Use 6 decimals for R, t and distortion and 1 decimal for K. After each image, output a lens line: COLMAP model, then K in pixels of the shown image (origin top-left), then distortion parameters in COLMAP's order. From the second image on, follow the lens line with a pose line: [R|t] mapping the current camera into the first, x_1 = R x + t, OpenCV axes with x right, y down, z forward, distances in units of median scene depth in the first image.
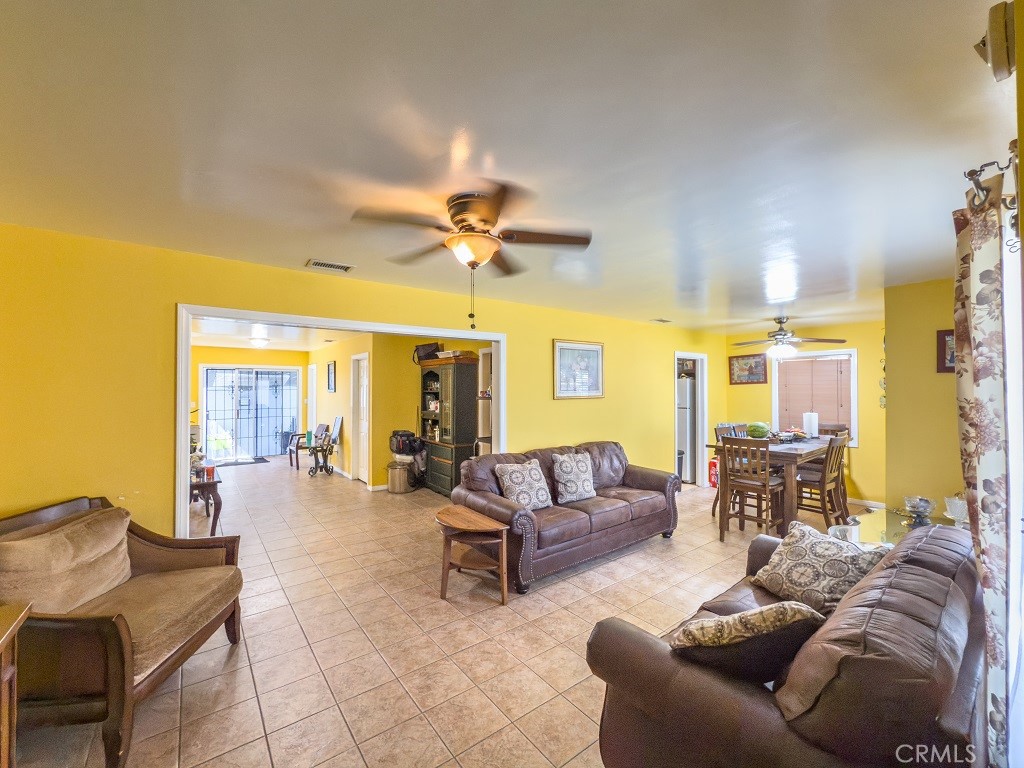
lens RADIAL K [[421.1, 0, 510.5], [0, 421.1, 383.6], [0, 0, 1]] dist [0.001541, -0.001294]
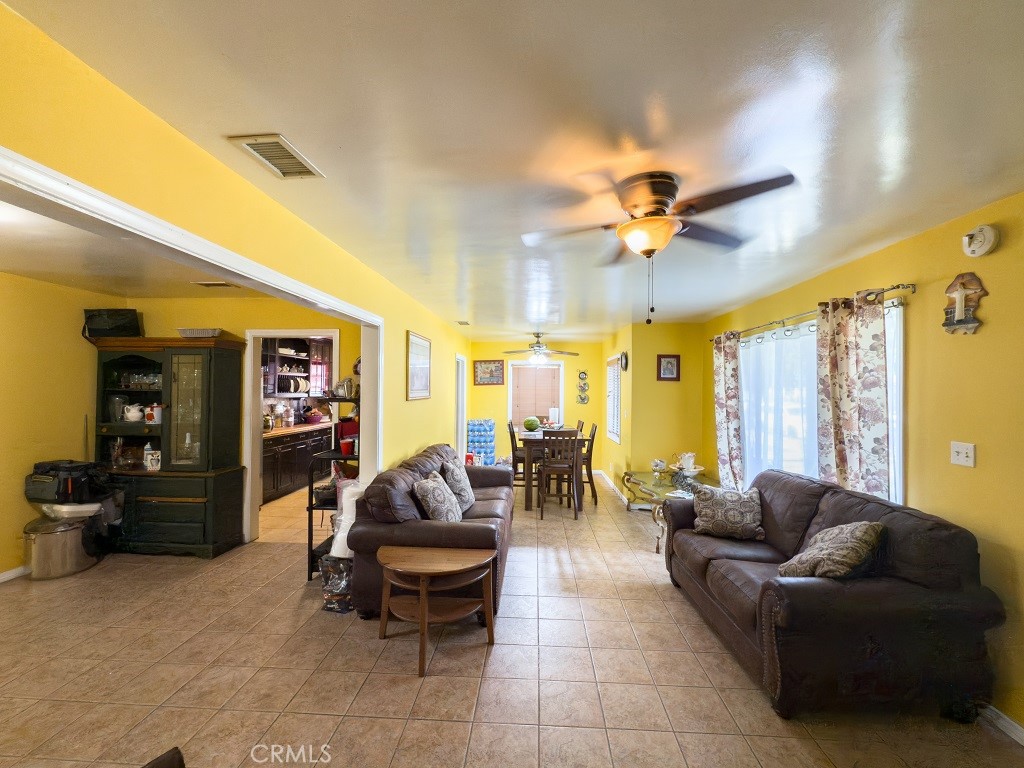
lens RADIAL K [[421.1, 0, 514.1], [0, 421.1, 385.2], [0, 0, 1]] dist [0.001541, -0.001294]
pose [[0.647156, 0.014125, 0.762227, -0.286607], [-0.019279, 0.999812, -0.002159, 0.002486], [-0.762114, -0.013298, 0.647306, 0.190162]]
